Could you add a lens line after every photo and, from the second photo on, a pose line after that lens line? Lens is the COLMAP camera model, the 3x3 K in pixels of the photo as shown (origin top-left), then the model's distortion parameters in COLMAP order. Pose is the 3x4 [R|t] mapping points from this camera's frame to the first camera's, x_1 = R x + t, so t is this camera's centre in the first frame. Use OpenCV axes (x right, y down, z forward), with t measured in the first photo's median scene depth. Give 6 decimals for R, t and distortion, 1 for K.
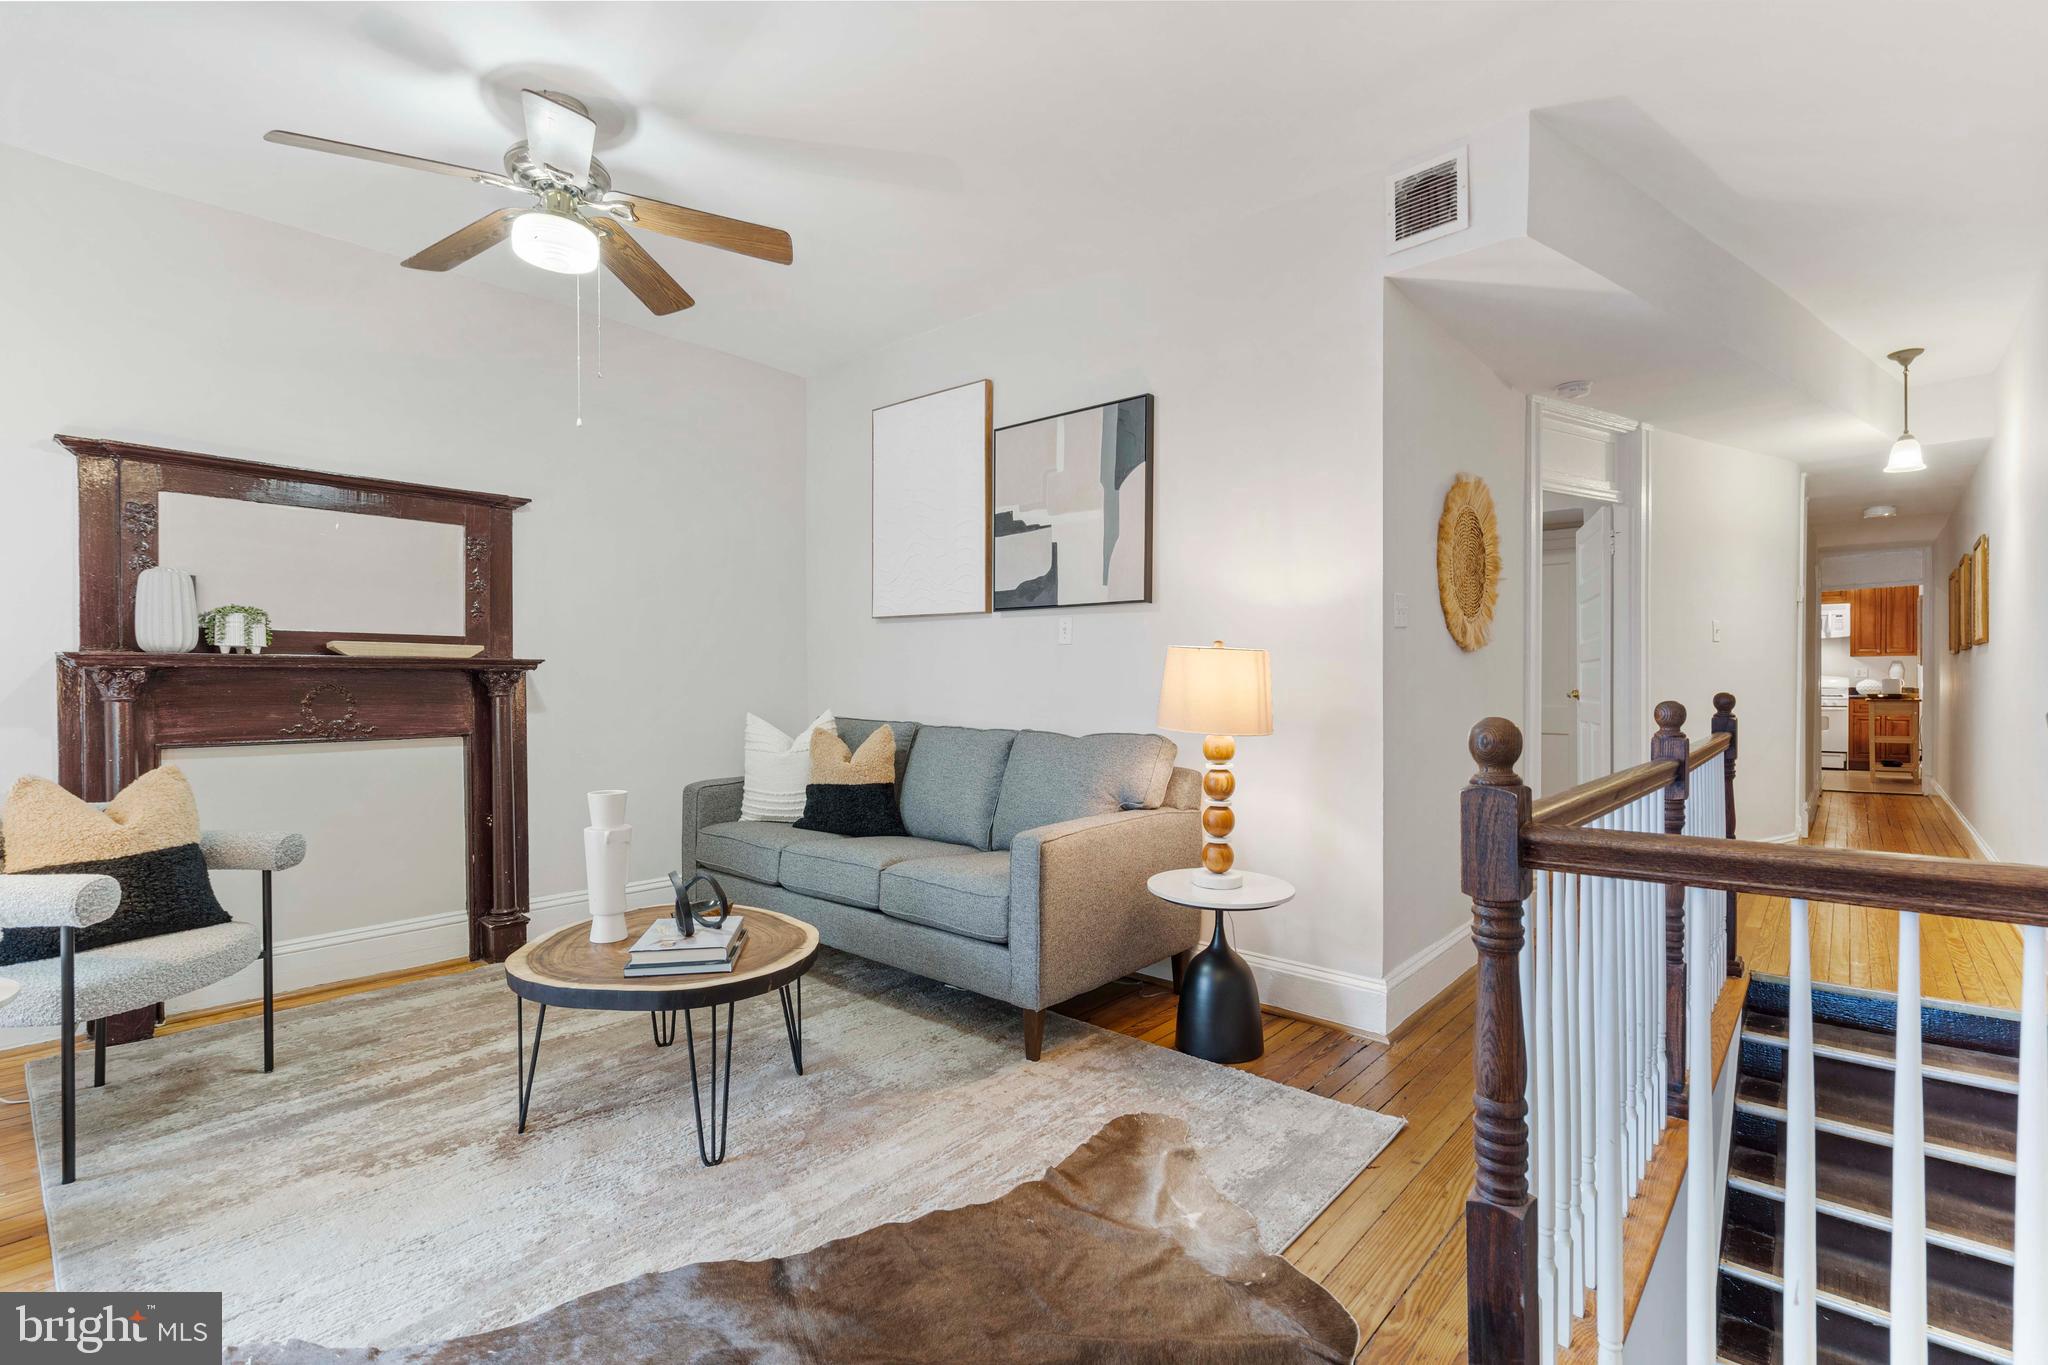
lens RADIAL K [[950.5, 0, 1019.6], [0, 950.5, 690.4], [0, 0, 1]] dist [-0.000413, 0.000747]
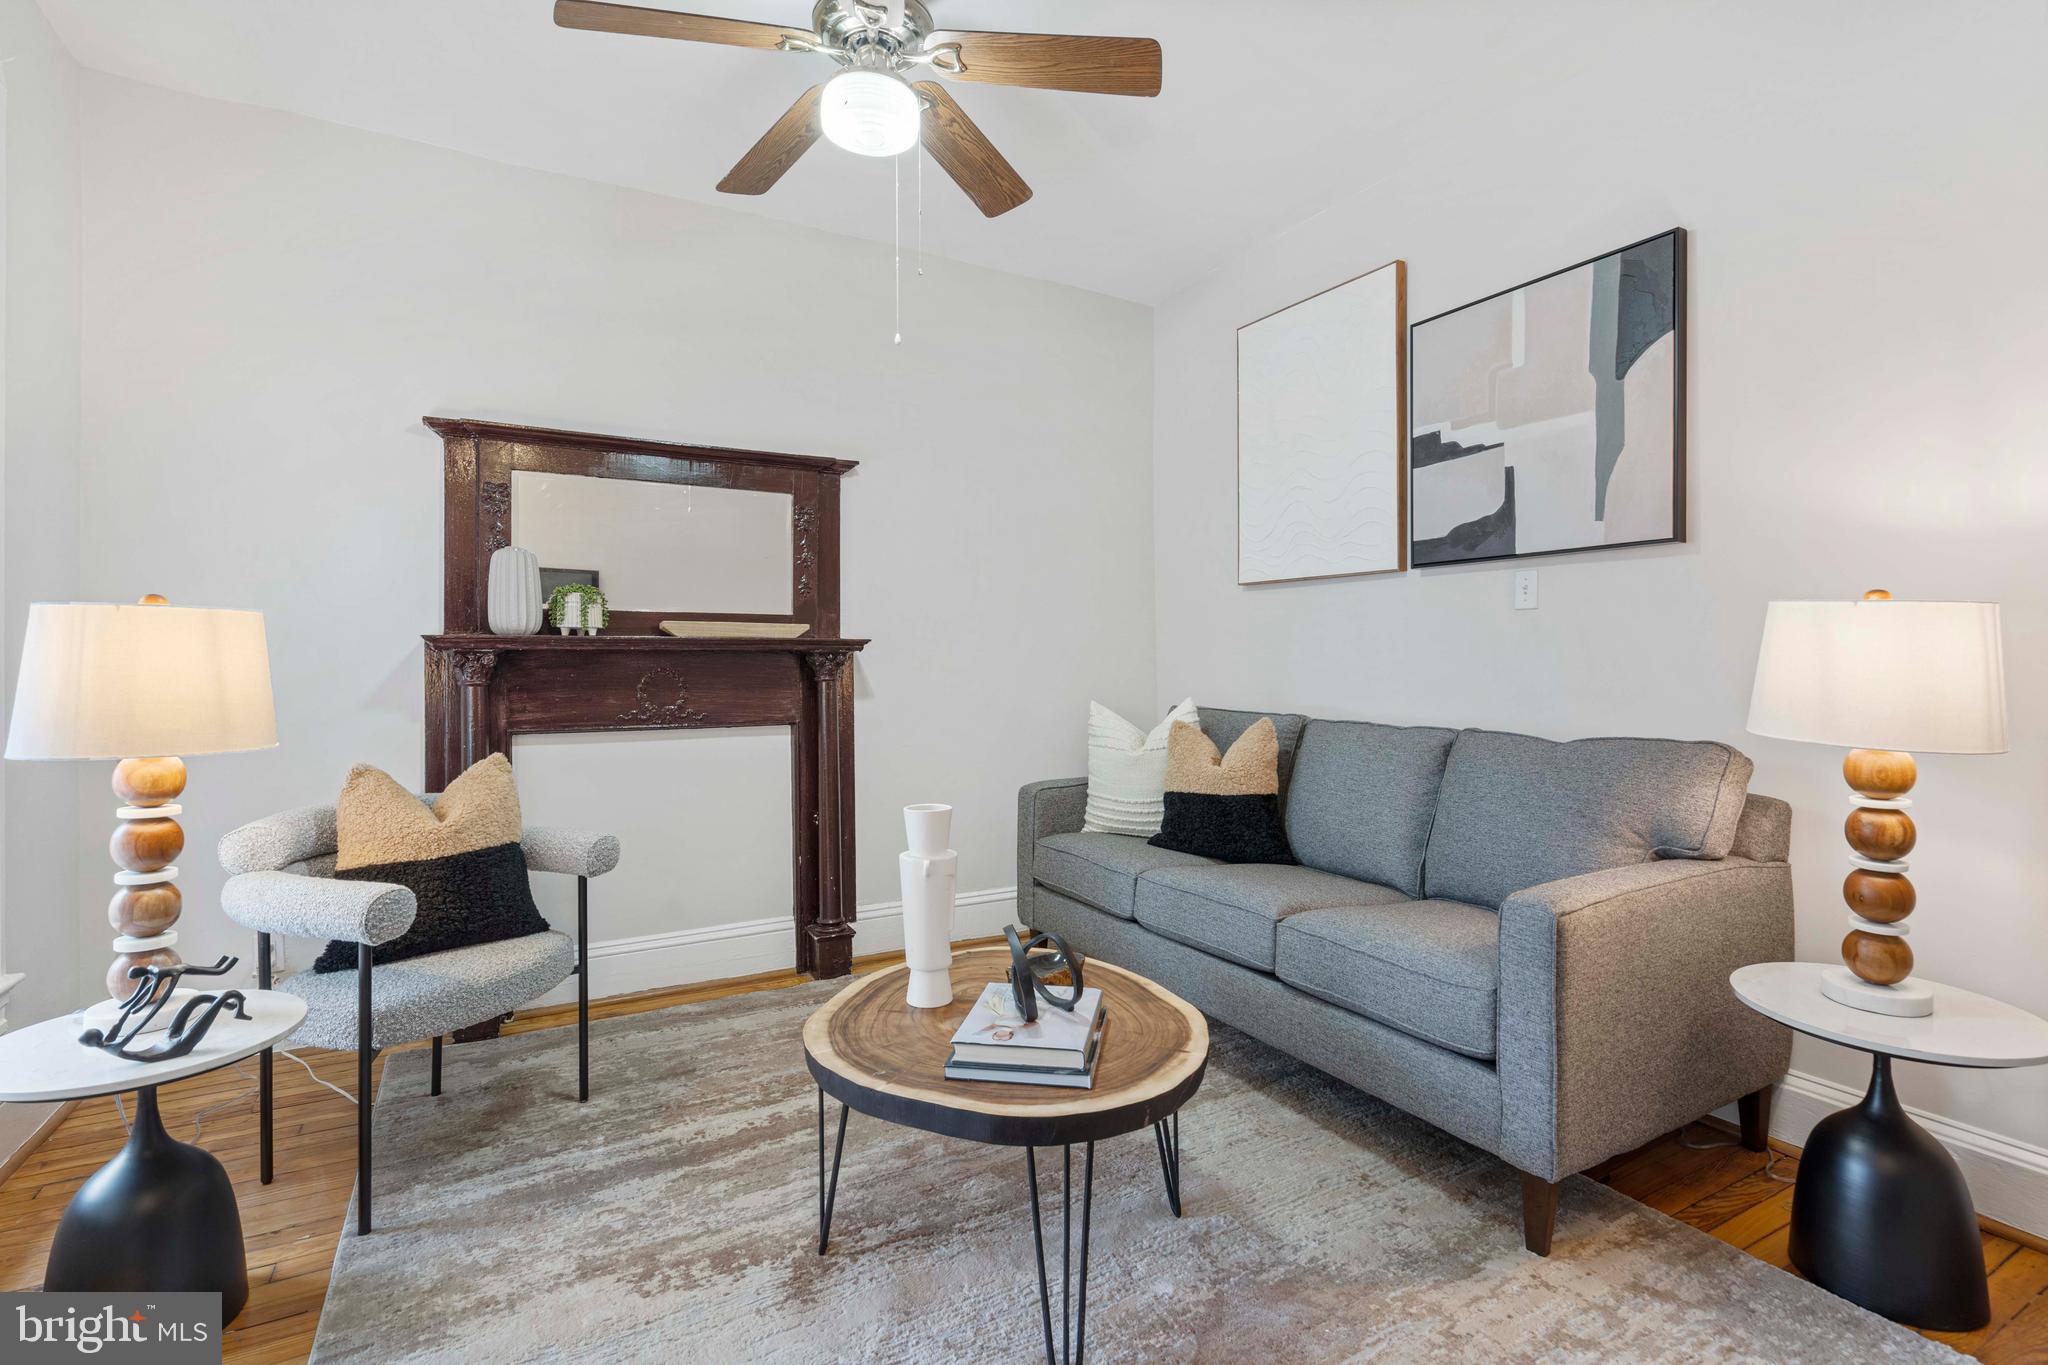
lens RADIAL K [[950.5, 0, 1009.9], [0, 950.5, 661.7], [0, 0, 1]] dist [-0.000413, 0.000747]
pose [[0.940980, -0.005029, -0.338426, -0.096491], [0.000497, 0.999909, -0.013477, 0.000440], [0.338463, 0.012513, 0.940897, 0.259318]]
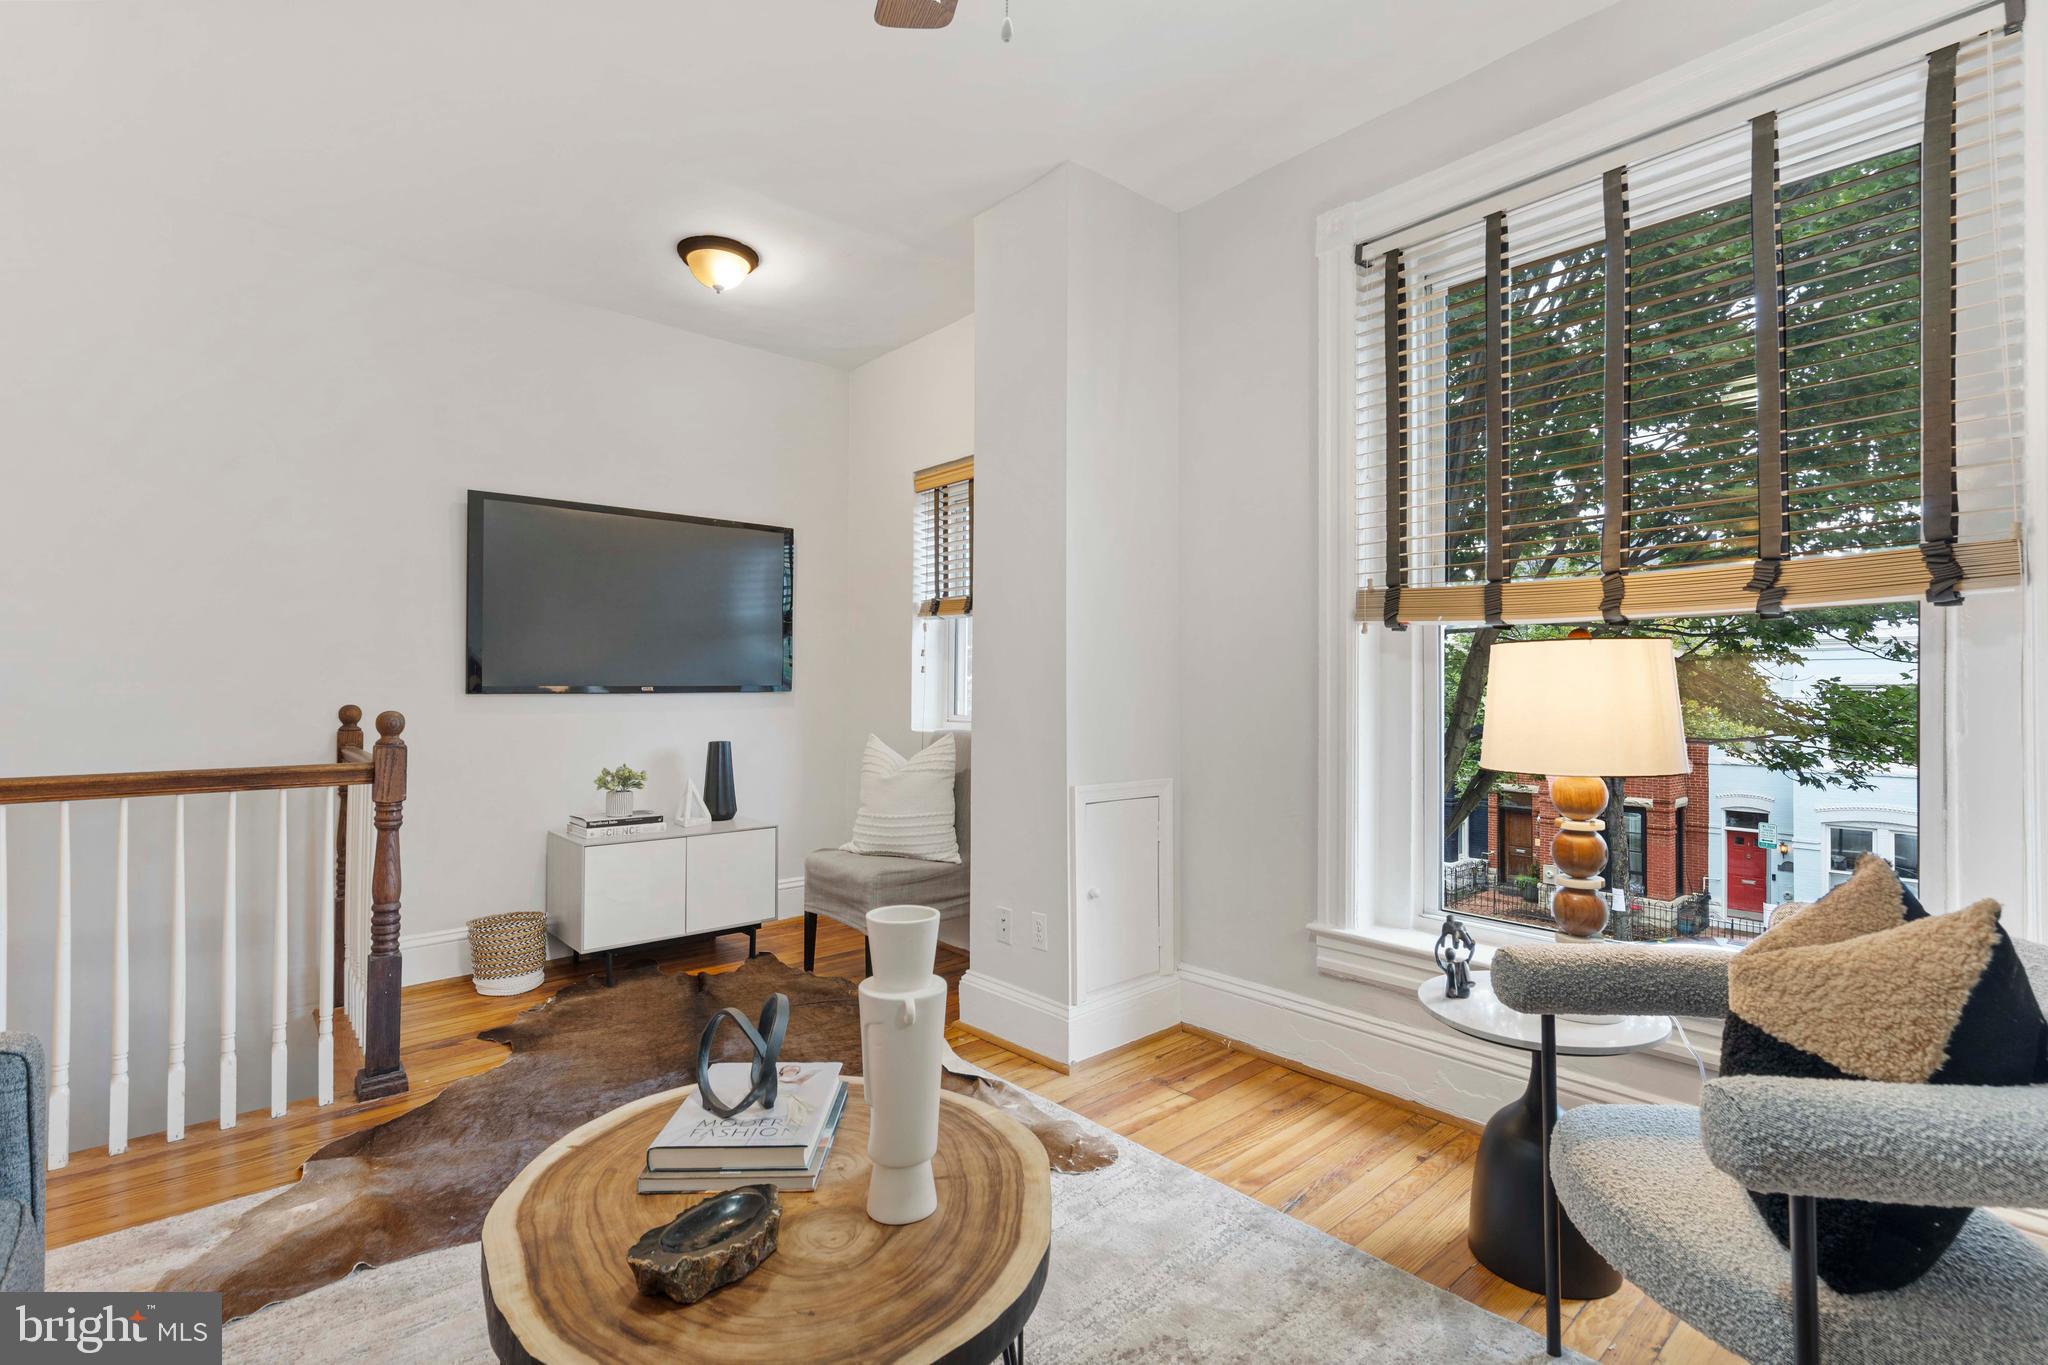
lens RADIAL K [[950.5, 0, 1025.6], [0, 950.5, 680.9], [0, 0, 1]] dist [-0.000413, 0.000747]
pose [[-0.992891, 0.001080, 0.119023, -0.481112], [0.001645, 0.999988, 0.004650, -0.015419], [-0.119016, 0.004813, -0.992881, 1.287232]]
